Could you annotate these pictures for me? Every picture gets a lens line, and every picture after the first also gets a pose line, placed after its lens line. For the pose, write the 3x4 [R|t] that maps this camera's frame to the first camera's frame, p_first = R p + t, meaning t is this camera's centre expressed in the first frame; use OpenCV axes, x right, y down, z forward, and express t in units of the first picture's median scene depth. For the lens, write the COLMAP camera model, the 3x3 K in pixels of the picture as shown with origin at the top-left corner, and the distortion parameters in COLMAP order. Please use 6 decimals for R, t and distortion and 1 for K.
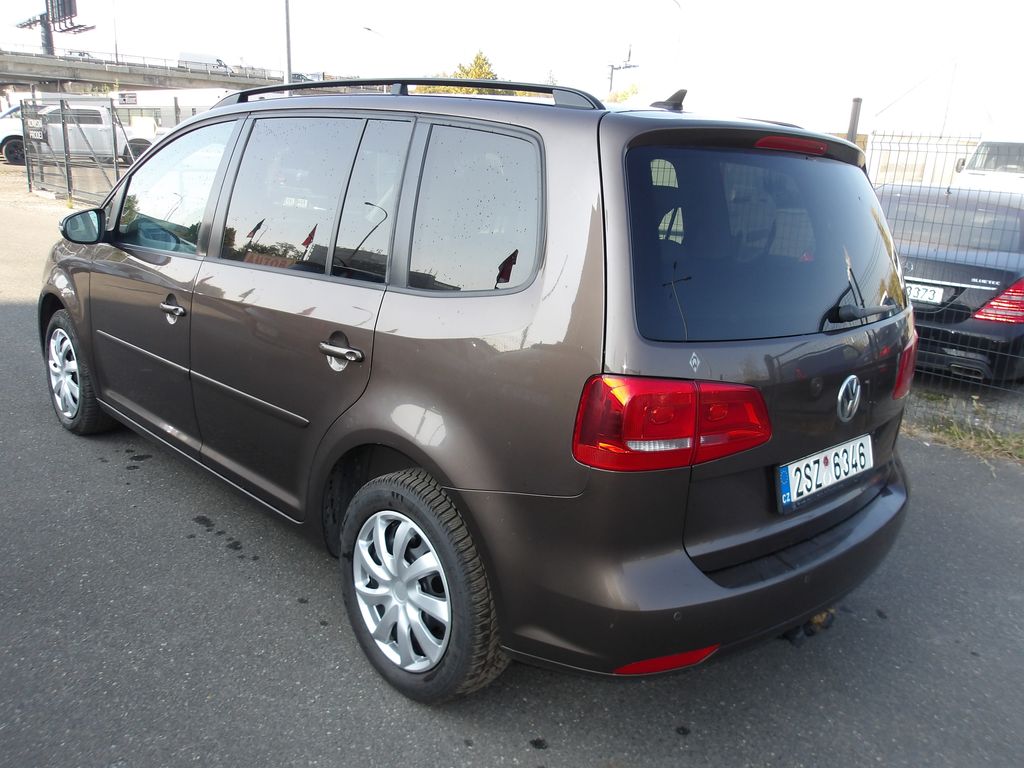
lens RADIAL K [[868.0, 0, 509.8], [0, 868.0, 386.0], [0, 0, 1]] dist [0.007921, -0.015797]
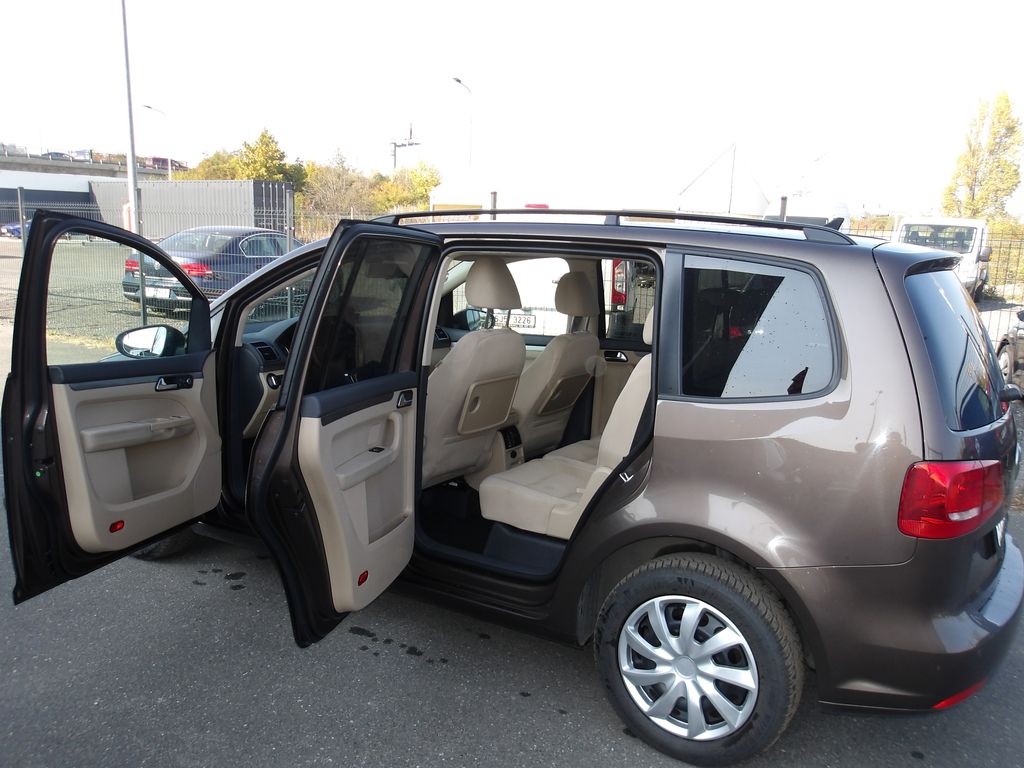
lens RADIAL K [[868.0, 0, 511.6], [0, 868.0, 383.7], [0, 0, 1]] dist [0.007921, -0.015797]
pose [[0.969426, -0.060125, 0.237903, -0.582322], [0.079441, 0.994203, -0.072450, -0.061482], [-0.232168, 0.089134, 0.968583, -0.054397]]
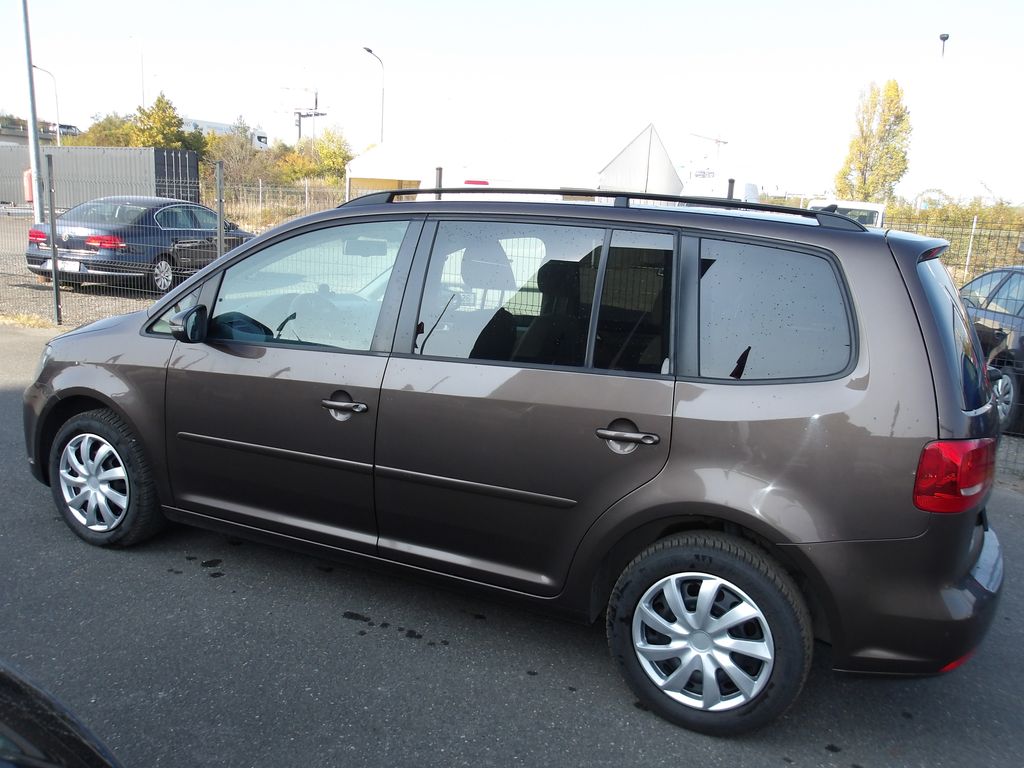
lens RADIAL K [[868.0, 0, 515.1], [0, 868.0, 384.0], [0, 0, 1]] dist [0.007921, -0.015797]
pose [[0.937355, -0.070346, 0.341198, -0.718722], [0.087875, 0.995475, -0.036173, -0.080748], [-0.337110, 0.063890, 0.939295, -0.010387]]
